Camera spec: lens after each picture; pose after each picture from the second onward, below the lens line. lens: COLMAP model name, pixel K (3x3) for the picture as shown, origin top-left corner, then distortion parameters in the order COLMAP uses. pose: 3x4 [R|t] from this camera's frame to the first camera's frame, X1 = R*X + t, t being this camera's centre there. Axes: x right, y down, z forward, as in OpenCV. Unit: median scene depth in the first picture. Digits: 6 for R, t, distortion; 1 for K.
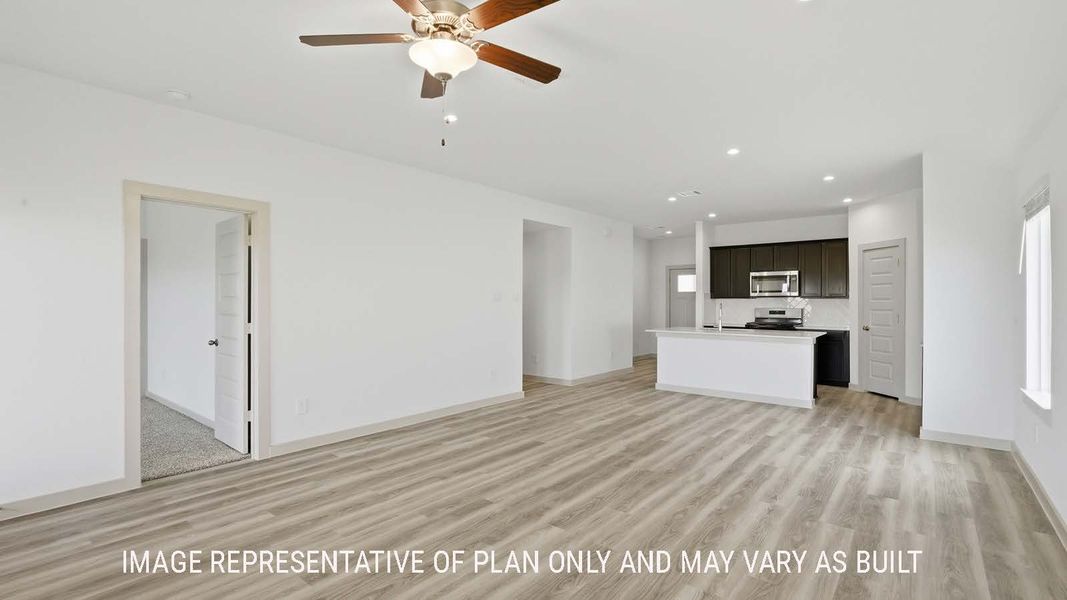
lens RADIAL K [[487.7, 0, 536.0], [0, 487.7, 300.4], [0, 0, 1]] dist [-0.013166, 0.000952]
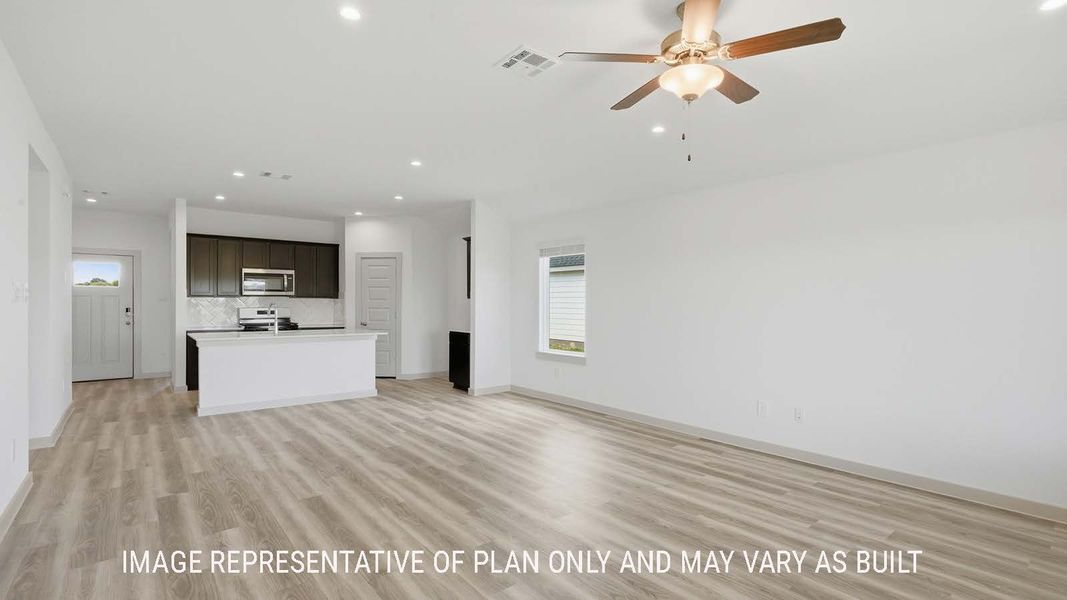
lens RADIAL K [[487.7, 0, 543.9], [0, 487.7, 306.0], [0, 0, 1]] dist [-0.013166, 0.000952]
pose [[0.185835, -0.007289, 0.982554, -0.672824], [-0.007837, 0.999930, 0.008900, -0.000816], [-0.982550, -0.009355, 0.185765, 0.569440]]
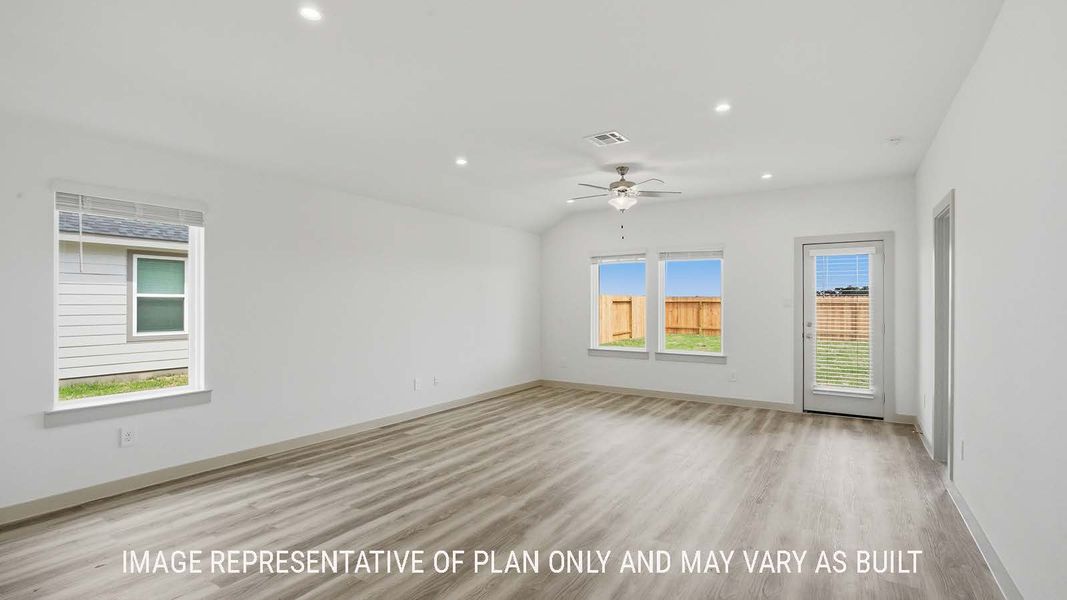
lens RADIAL K [[487.7, 0, 534.3], [0, 487.7, 300.2], [0, 0, 1]] dist [-0.013166, 0.000952]
pose [[-0.994695, -0.002825, -0.102833, 0.245098], [-0.001899, 0.999957, -0.009107, 0.000690], [0.102854, -0.008864, -0.994657, 1.688894]]
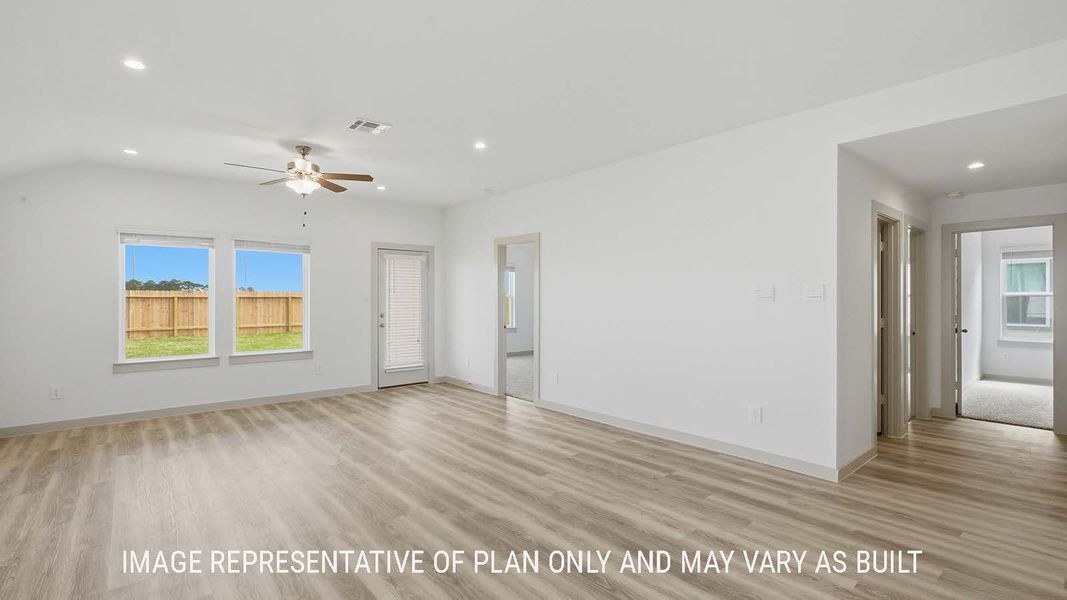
lens RADIAL K [[487.7, 0, 535.0], [0, 487.7, 297.1], [0, 0, 1]] dist [-0.013166, 0.000952]
pose [[-0.188580, -0.002869, -0.982054, 0.863857], [0.003626, 0.999987, -0.003618, -0.000824], [0.982051, -0.004244, -0.188567, 1.215932]]
